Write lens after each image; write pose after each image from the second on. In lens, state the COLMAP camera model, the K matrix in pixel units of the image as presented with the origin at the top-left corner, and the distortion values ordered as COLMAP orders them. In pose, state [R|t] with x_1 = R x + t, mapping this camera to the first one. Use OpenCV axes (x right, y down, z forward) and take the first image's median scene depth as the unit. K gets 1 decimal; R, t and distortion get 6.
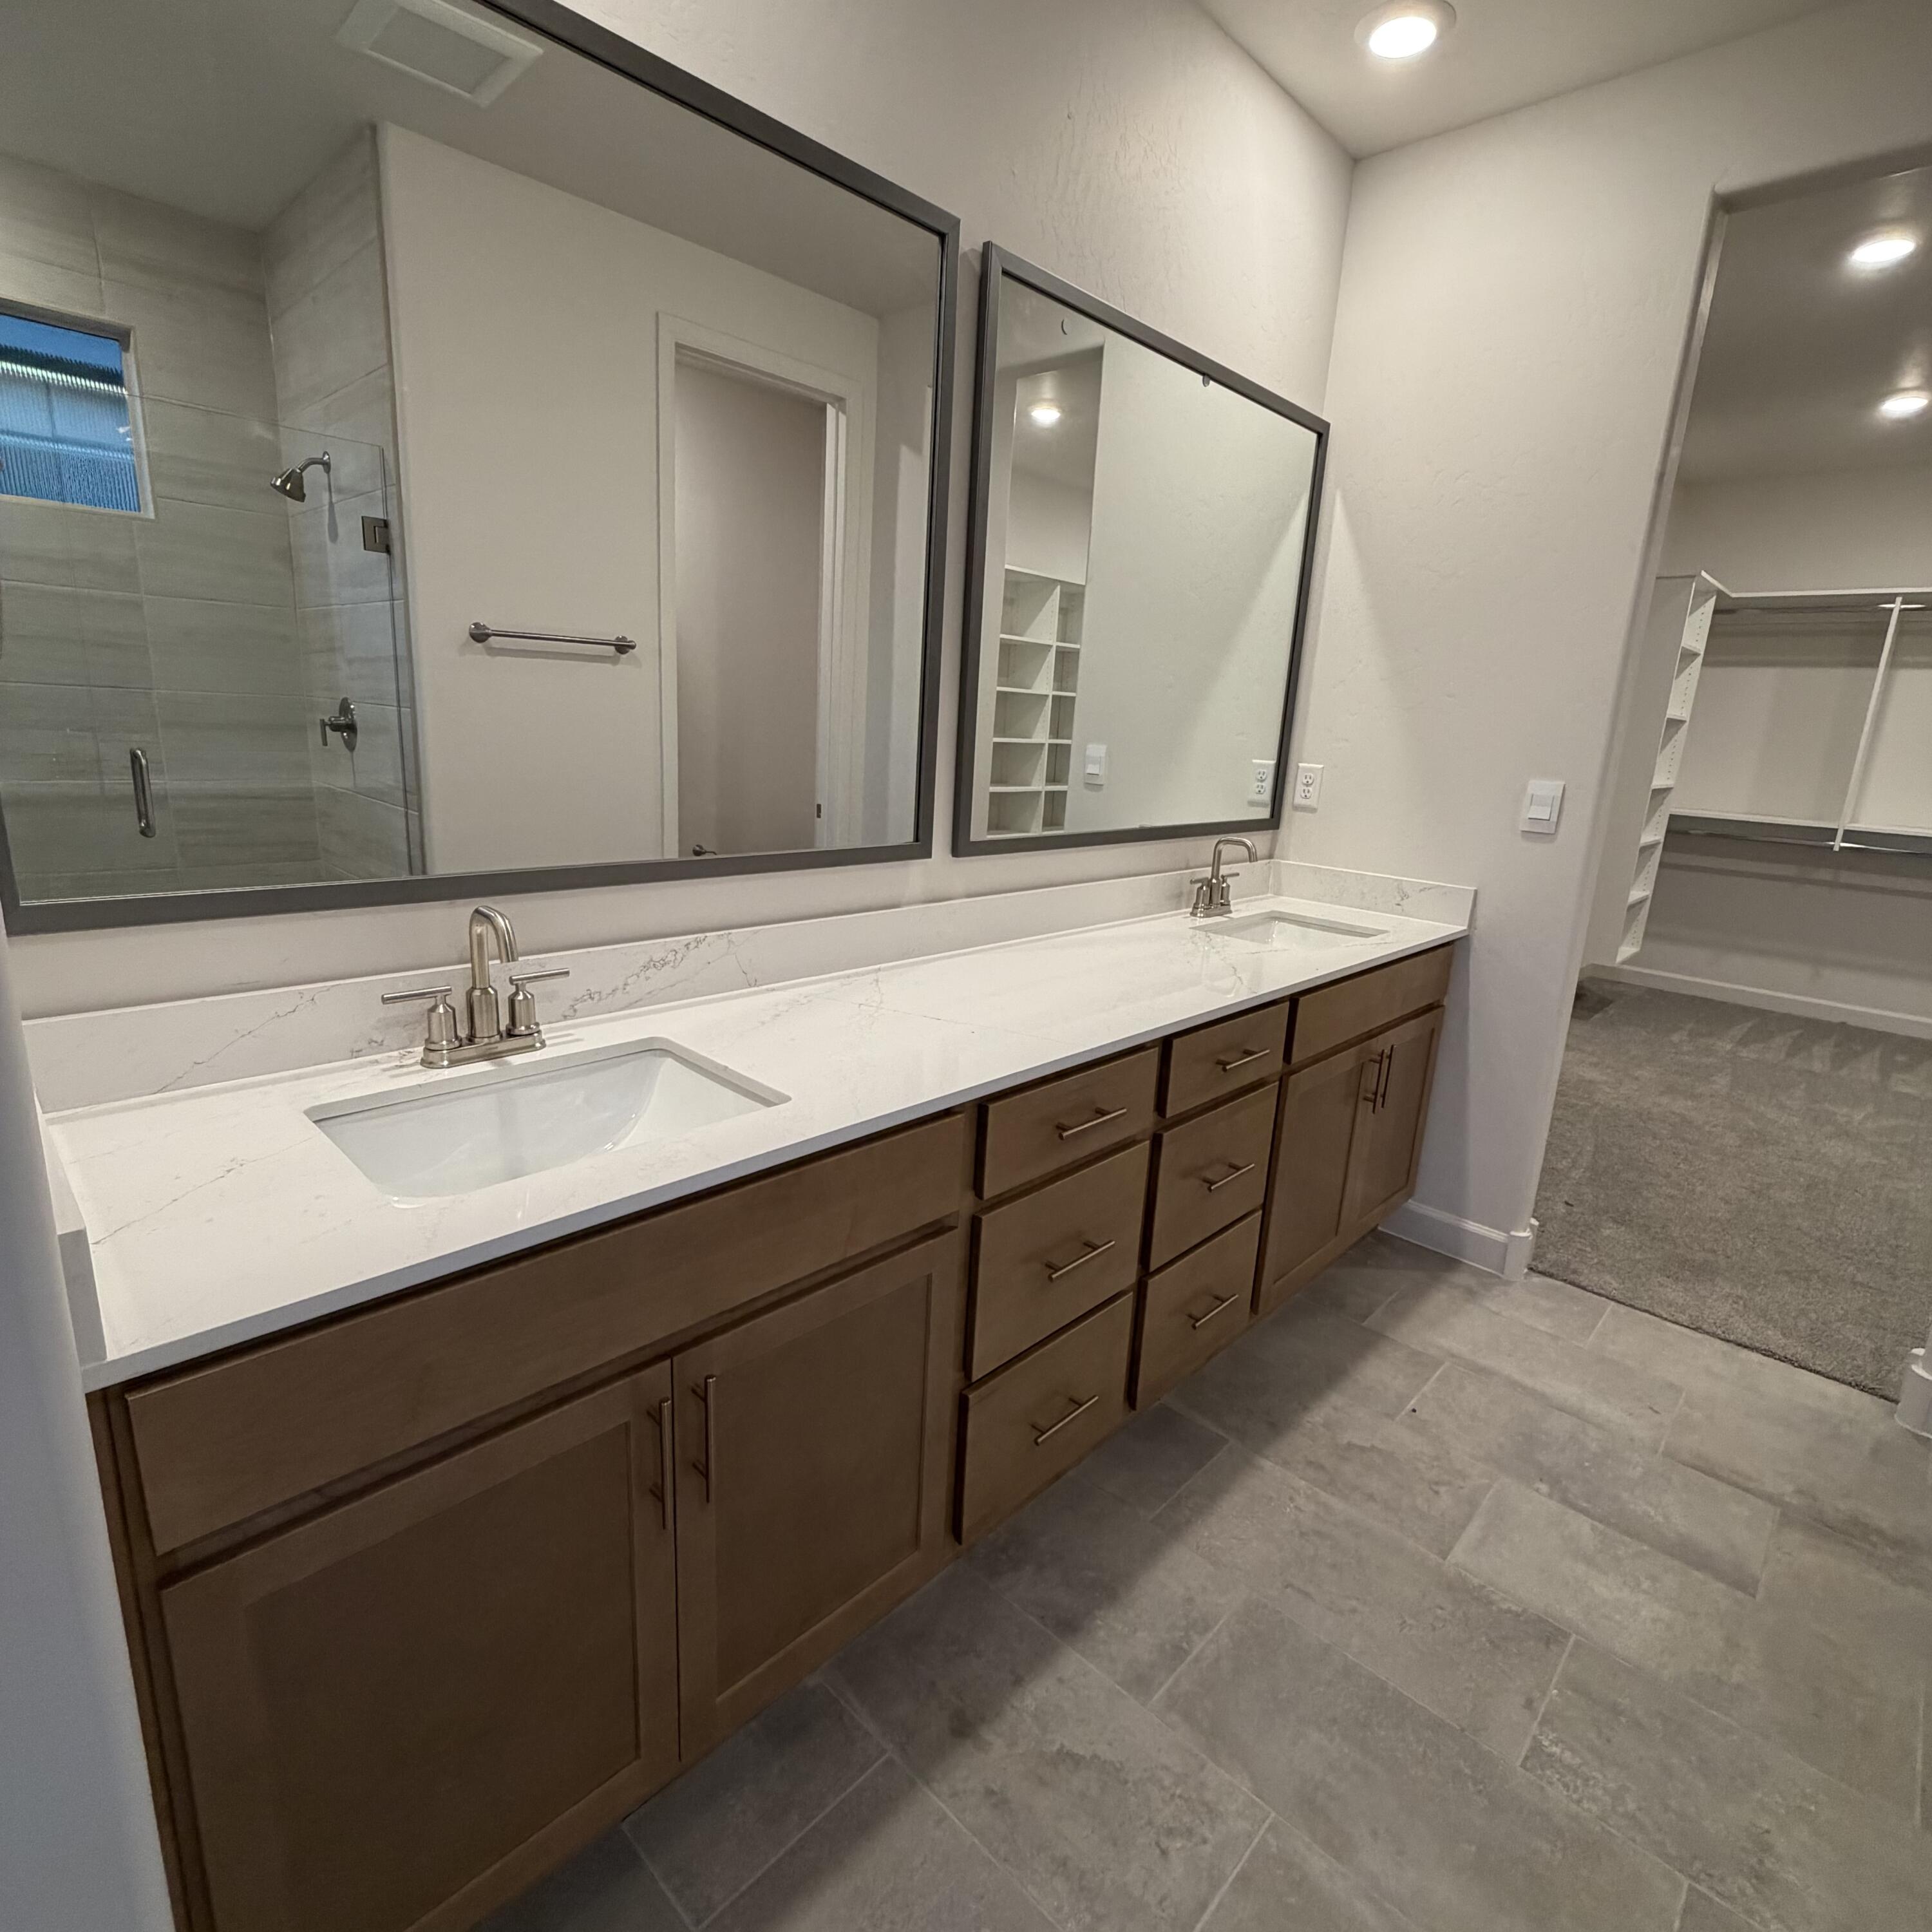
lens RADIAL K [[1024.2, 0, 965.5], [0, 1024.2, 964.1], [0, 0, 1]] dist [-0.000823, -0.000501]
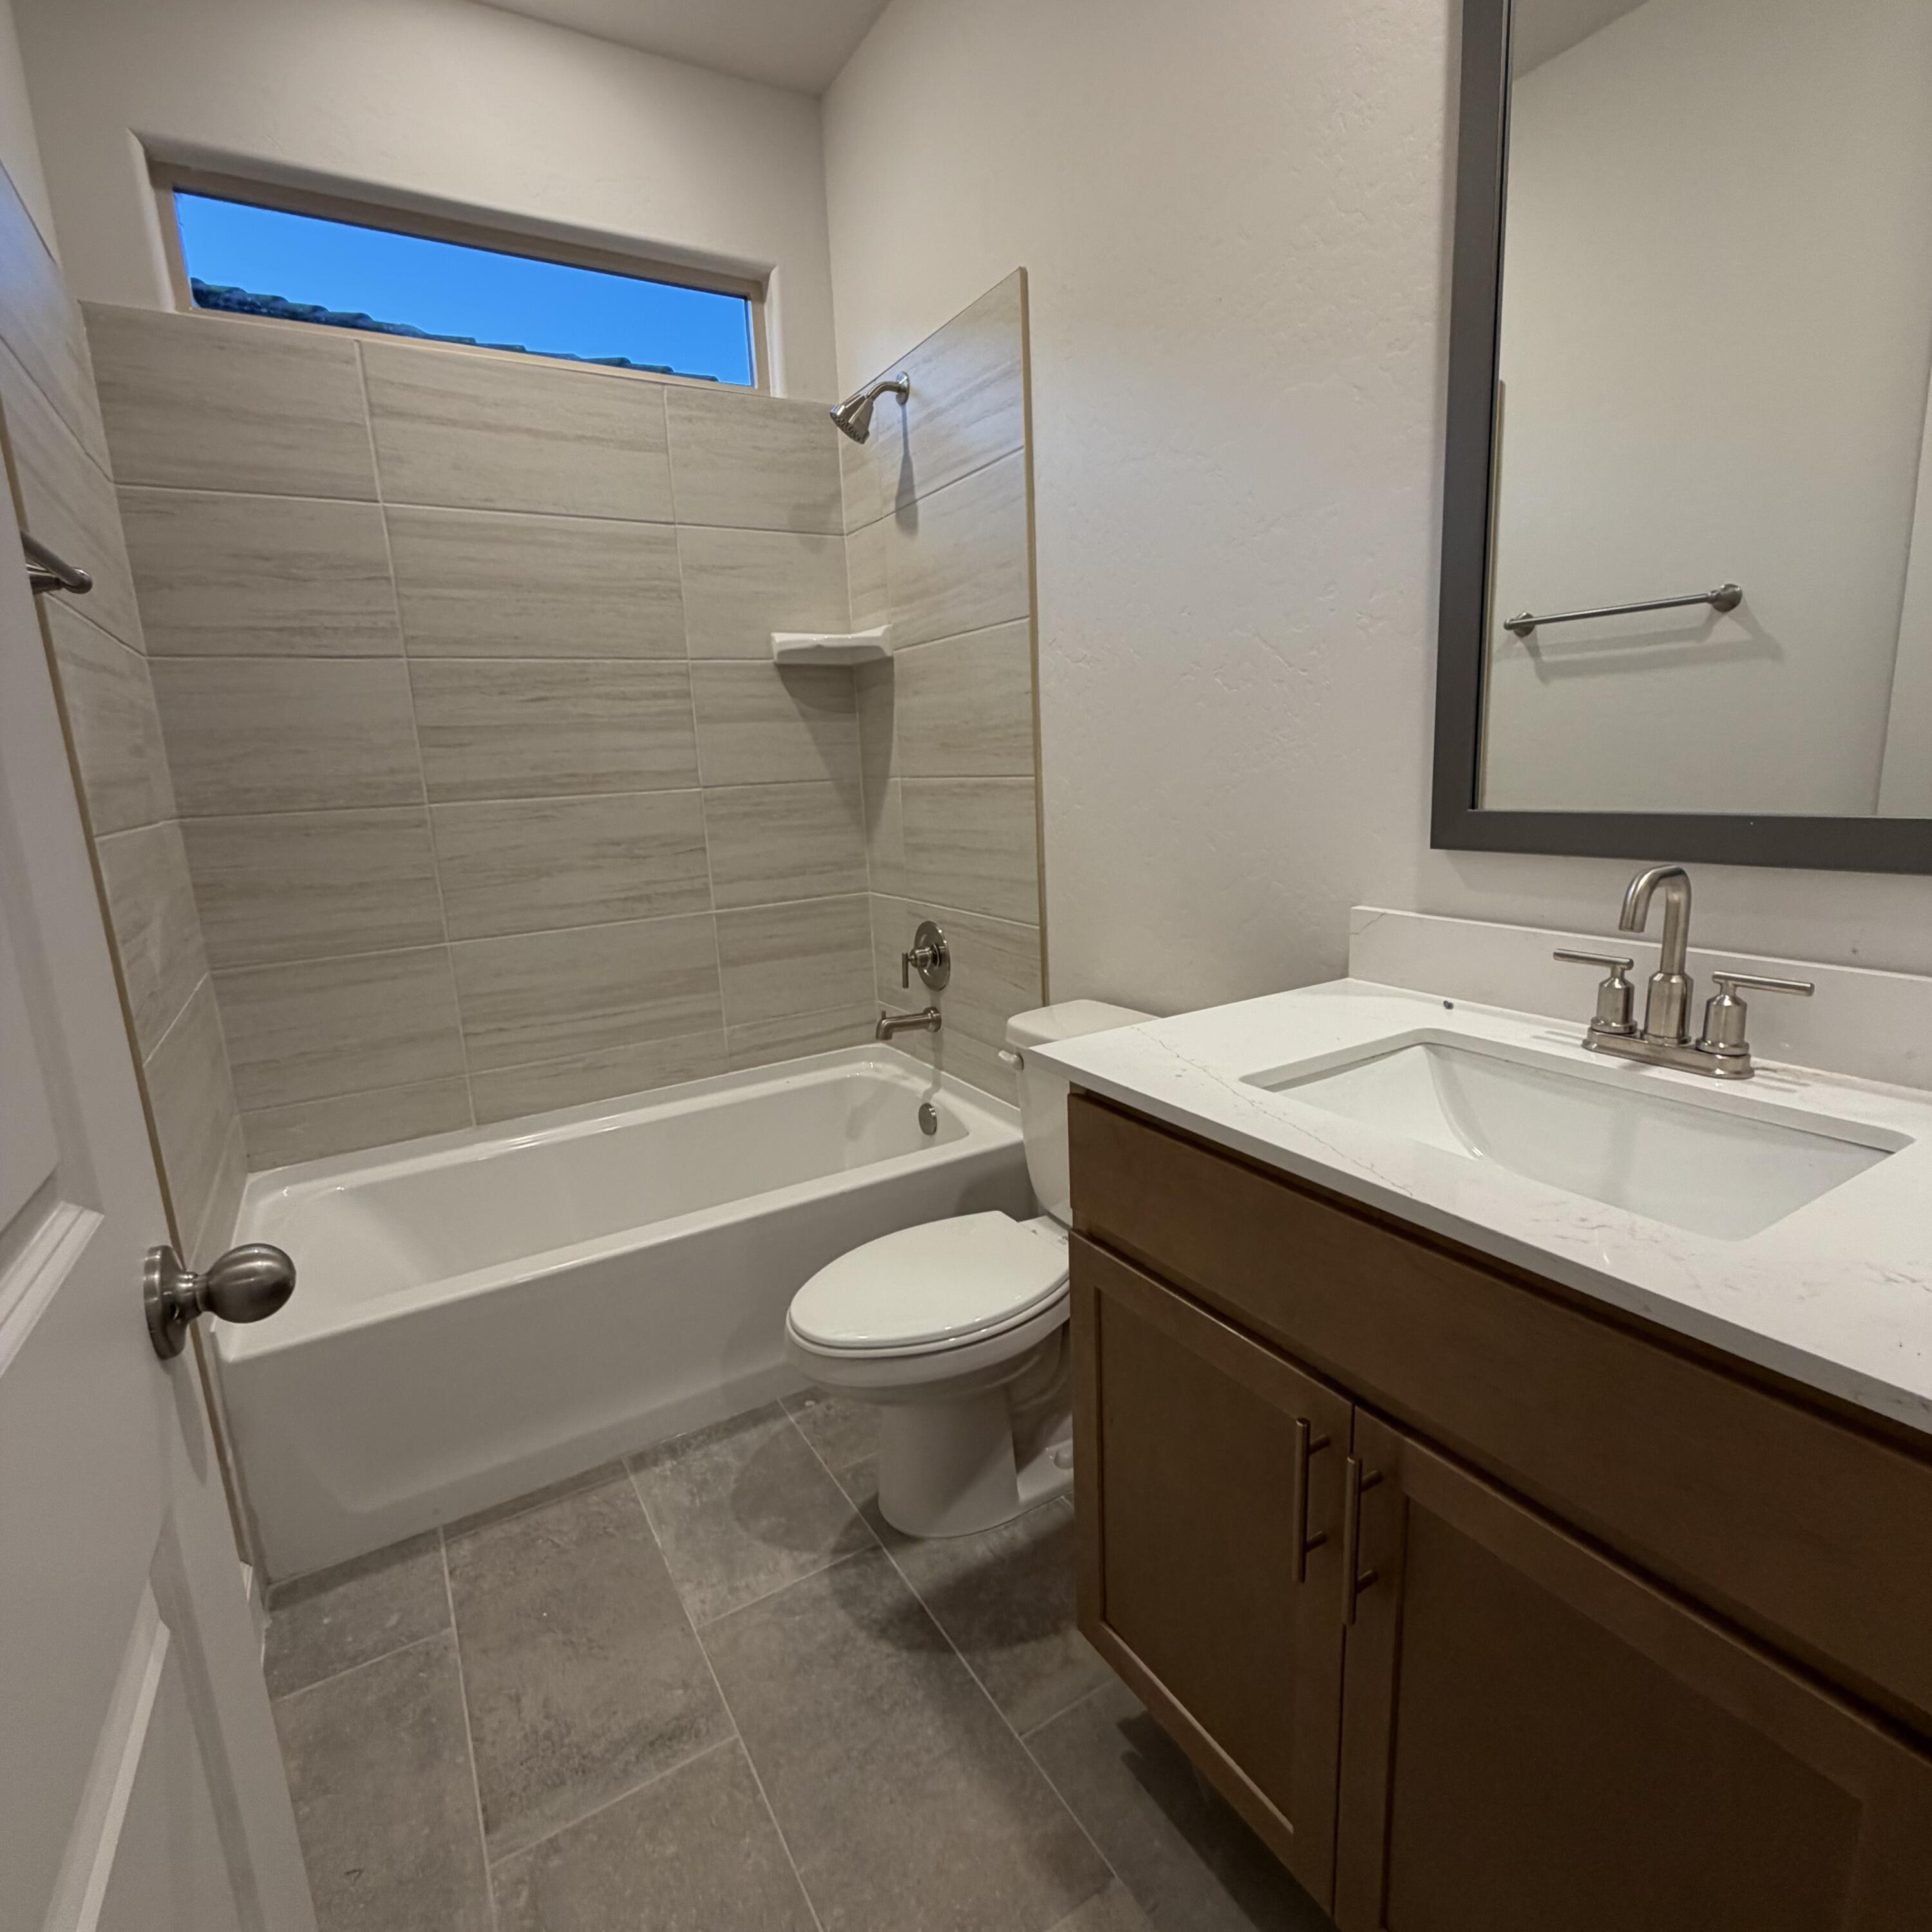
lens RADIAL K [[1024.2, 0, 965.5], [0, 1024.2, 964.1], [0, 0, 1]] dist [-0.000823, -0.000501]
pose [[-0.256978, 0.155120, -0.953887, 0.408126], [-0.200190, 0.957081, 0.209571, -0.039775], [0.945456, 0.244814, -0.214895, 0.666429]]
